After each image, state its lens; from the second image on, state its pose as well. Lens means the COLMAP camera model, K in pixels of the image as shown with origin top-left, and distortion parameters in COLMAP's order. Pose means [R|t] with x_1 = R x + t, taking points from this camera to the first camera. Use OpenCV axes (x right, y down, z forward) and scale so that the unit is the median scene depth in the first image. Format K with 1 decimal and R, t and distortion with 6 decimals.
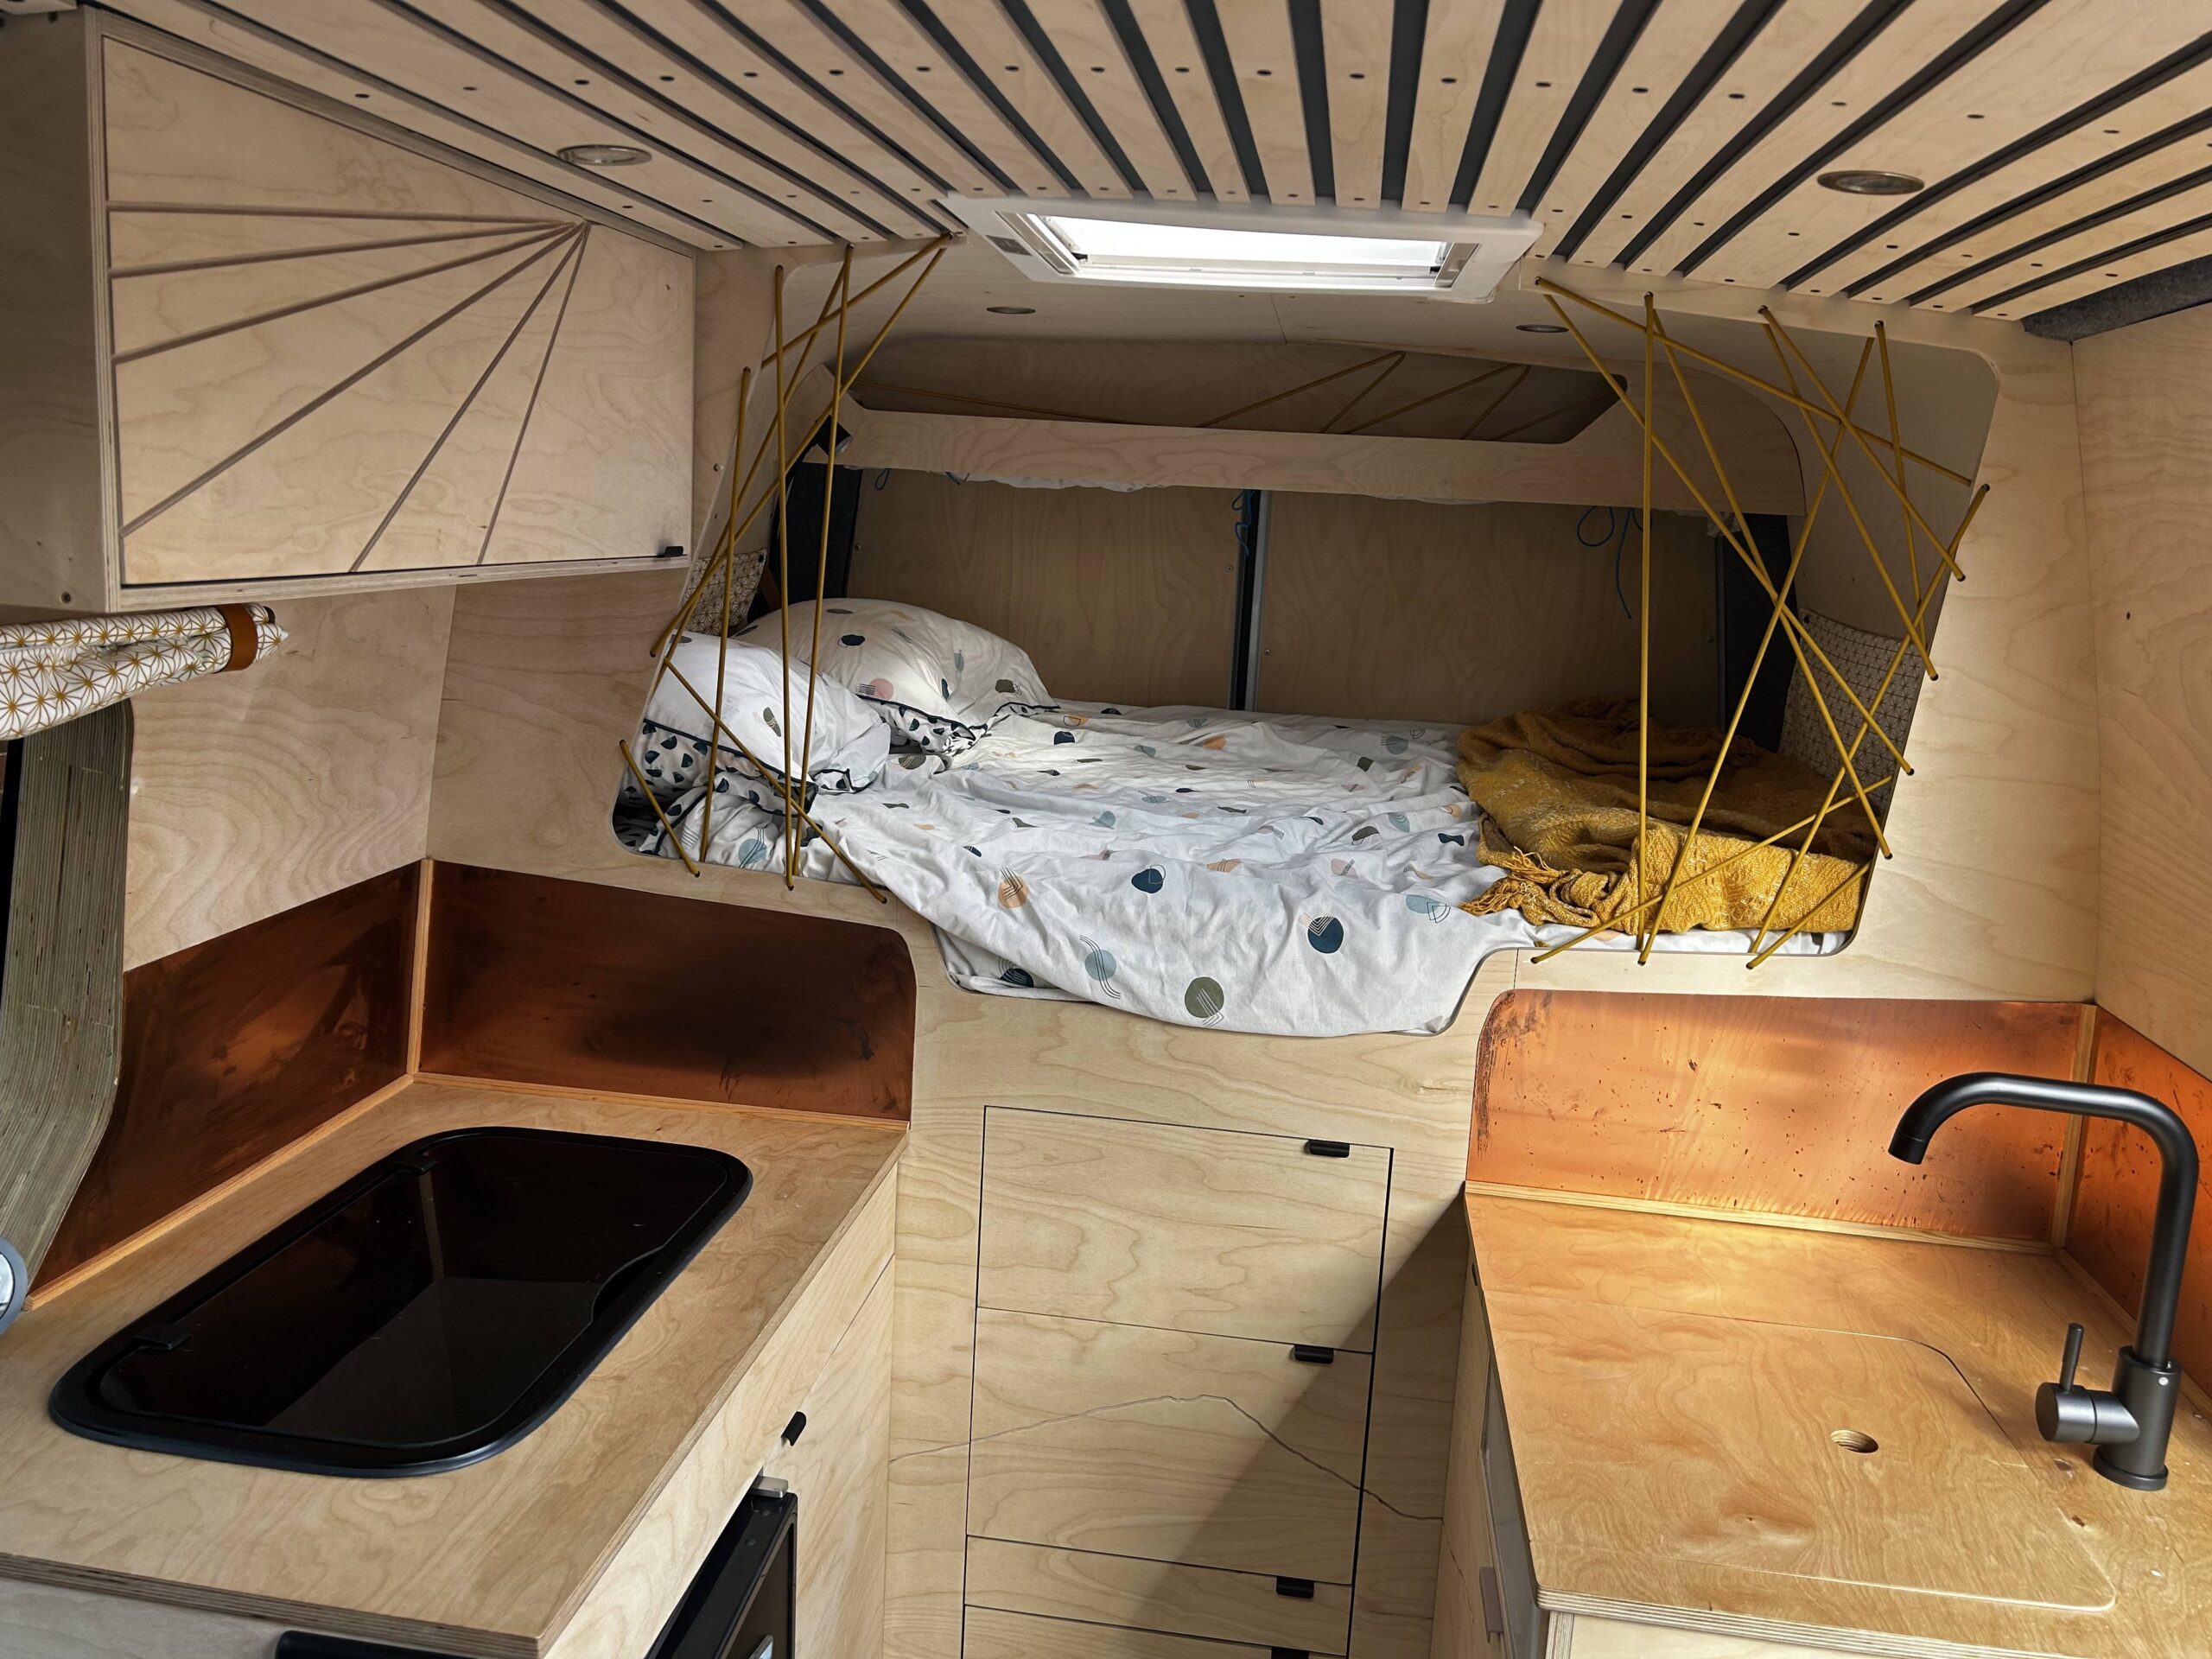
lens RADIAL K [[1668.4, 0, 1104.6], [0, 1668.4, 817.8], [0, 0, 1]] dist [0.060813, -0.070815]
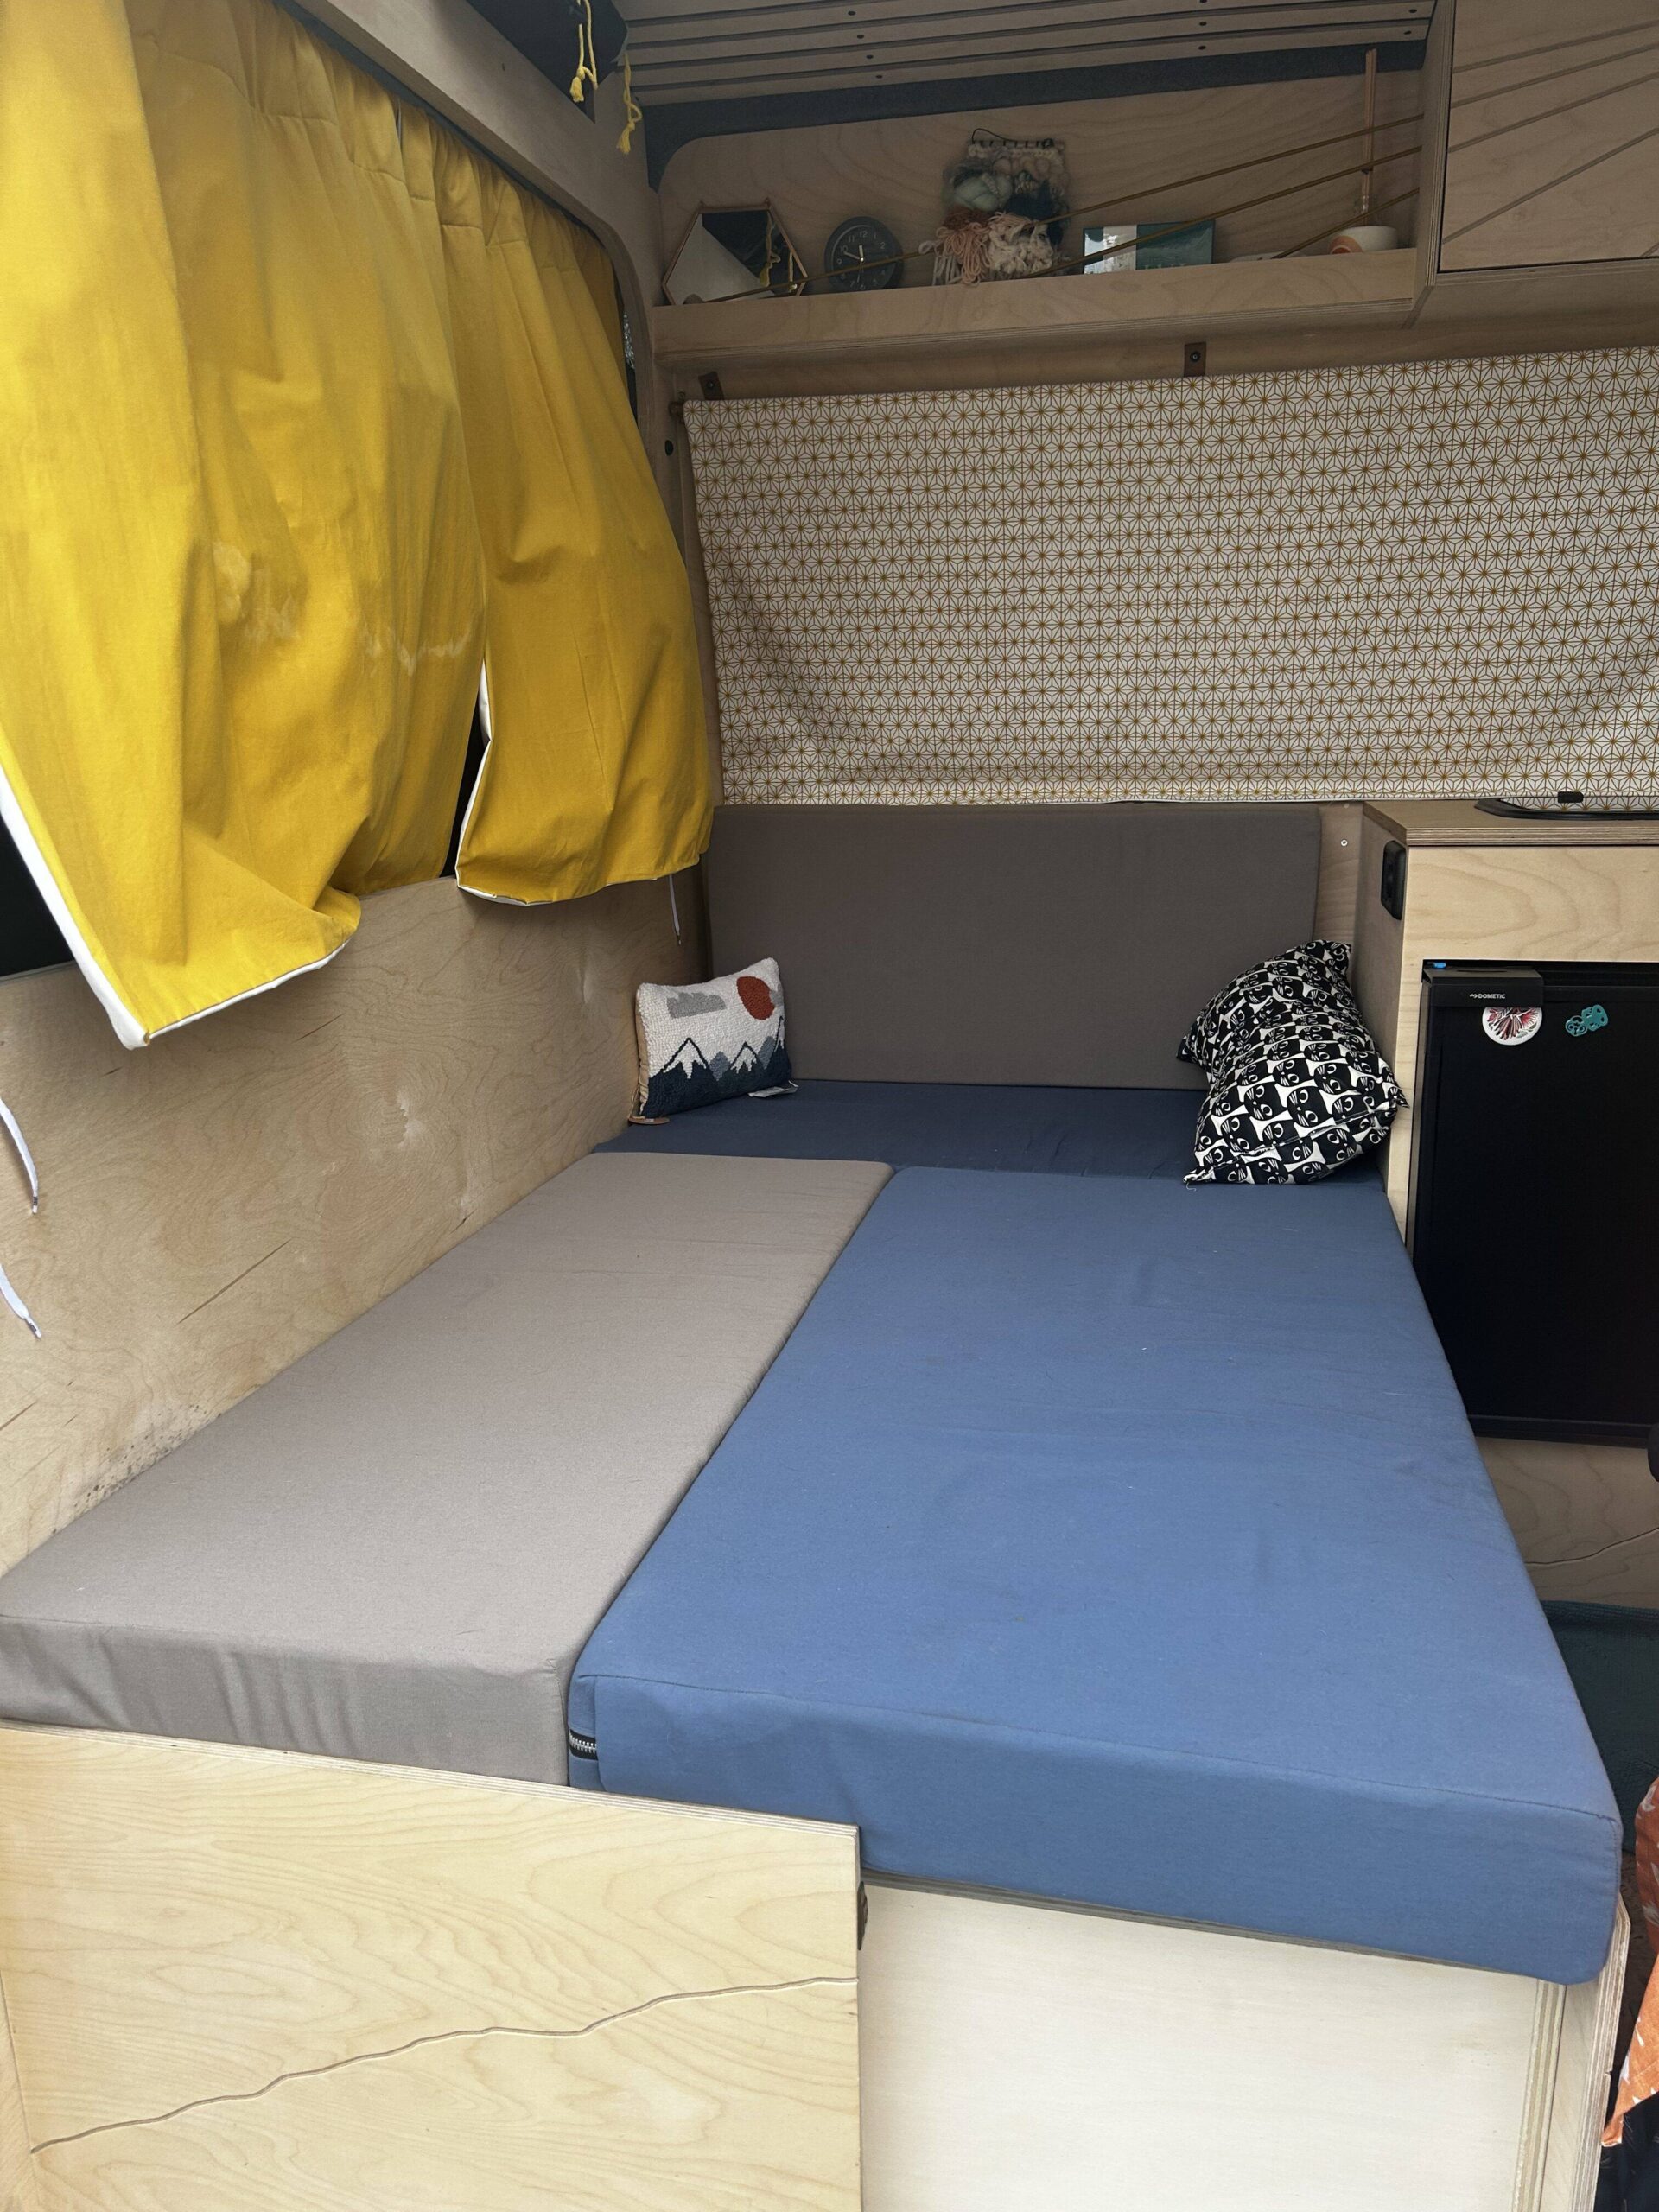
lens RADIAL K [[1698.2, 0, 822.1], [0, 1698.2, 1117.8], [0, 0, 1]] dist [0.025349, -0.021160]
pose [[-0.075215, 0.176160, -0.981484, 0.912831], [-0.176812, 0.966319, 0.186988, 0.323703], [0.981367, 0.187602, -0.041534, 0.303274]]
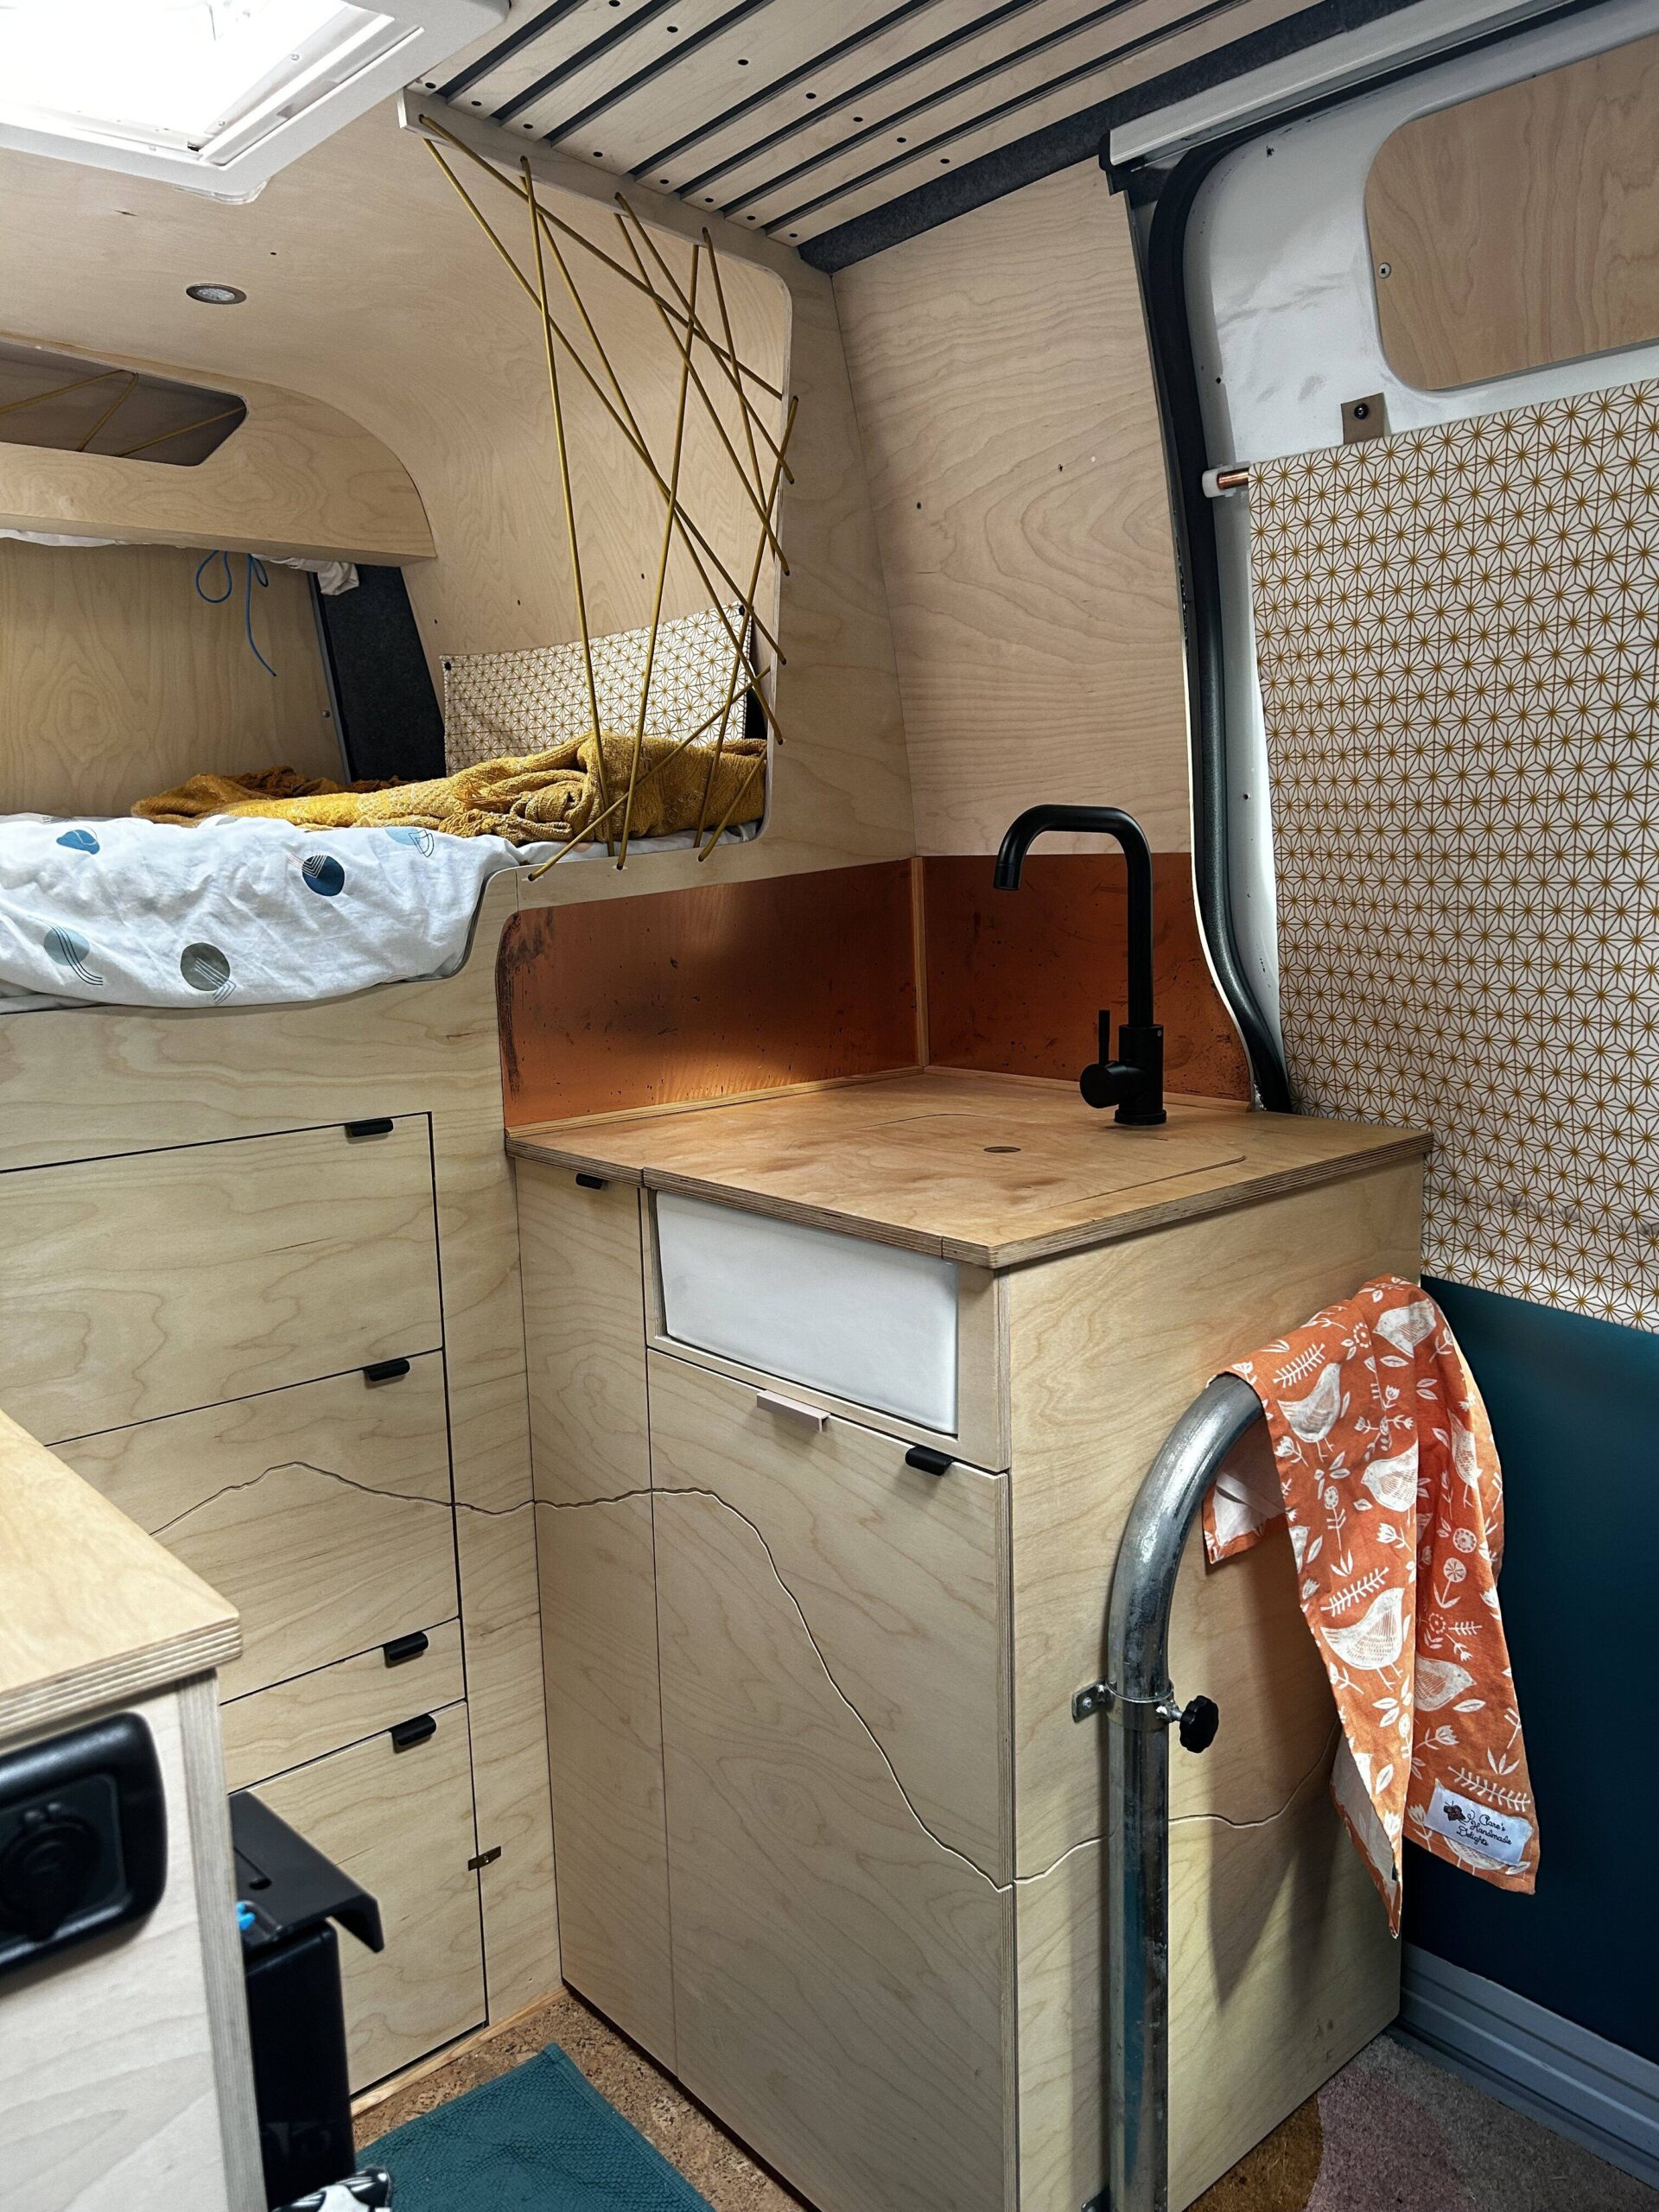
lens RADIAL K [[1668.4, 0, 845.6], [0, 1668.4, 1127.5], [0, 0, 1]] dist [0.060813, -0.070815]
pose [[0.644854, -0.198745, 0.738013, -0.359066], [0.203247, 0.975423, 0.085088, 0.176898], [-0.736786, 0.095129, 0.669400, 0.232405]]
